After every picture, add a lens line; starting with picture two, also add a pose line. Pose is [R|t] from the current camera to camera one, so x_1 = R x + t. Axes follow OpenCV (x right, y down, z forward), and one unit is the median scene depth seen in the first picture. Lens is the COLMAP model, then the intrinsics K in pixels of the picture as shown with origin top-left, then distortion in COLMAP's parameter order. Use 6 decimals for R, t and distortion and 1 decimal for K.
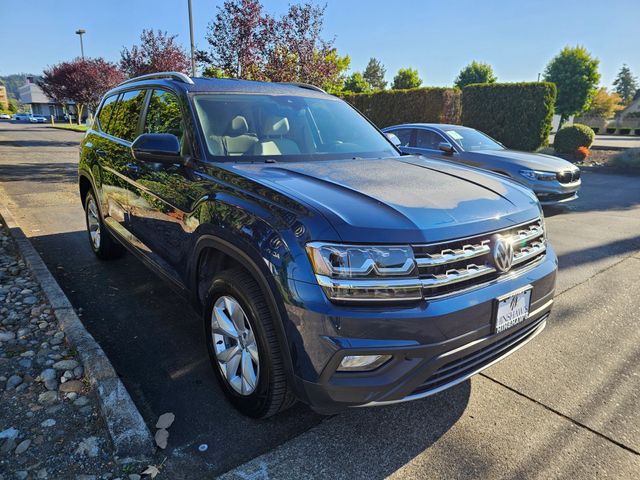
lens RADIAL K [[469.1, 0, 323.5], [0, 469.1, 240.8], [0, 0, 1]] dist [0.000617, -0.000139]
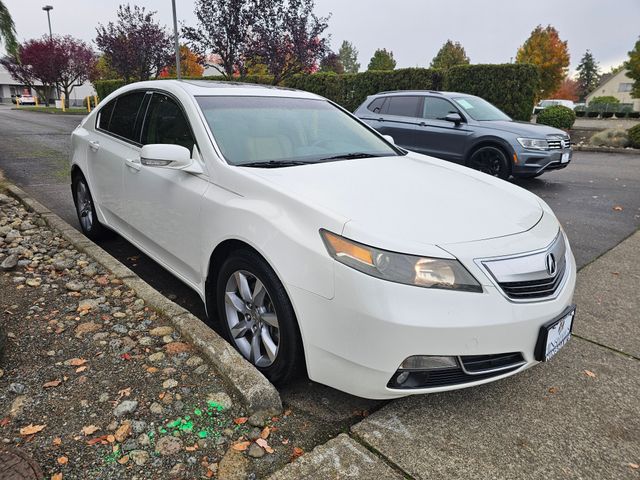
lens RADIAL K [[473.8, 0, 311.0], [0, 473.8, 237.8], [0, 0, 1]] dist [0.024127, -0.035010]
pose [[0.997729, -0.015819, 0.065466, -0.079291], [0.014740, 0.999748, 0.016921, 0.016575], [-0.065717, -0.015917, 0.997711, -0.002163]]
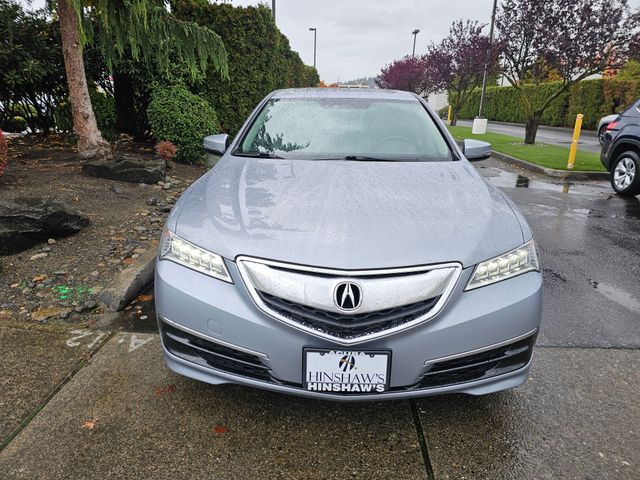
lens RADIAL K [[473.8, 0, 311.0], [0, 473.8, 237.8], [0, 0, 1]] dist [0.024127, -0.035010]
pose [[0.709688, 0.179185, -0.681348, 0.226592], [-0.184651, 0.980615, 0.065557, 0.007351], [0.679887, 0.079286, 0.729018, 0.069780]]
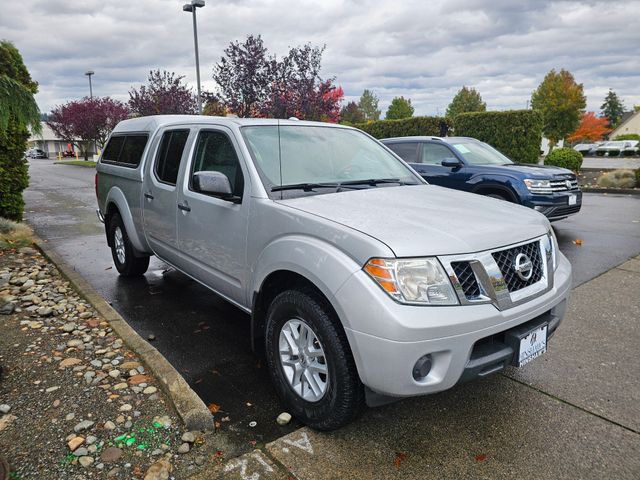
lens RADIAL K [[486.0, 0, 320.0], [0, 486.0, 216.5], [0, 0, 1]] dist [0.003705, -0.006506]
pose [[0.999662, -0.025761, 0.003455, -0.016916], [0.025986, 0.993416, -0.111577, 0.012047], [-0.000558, 0.111629, 0.993750, -0.069699]]
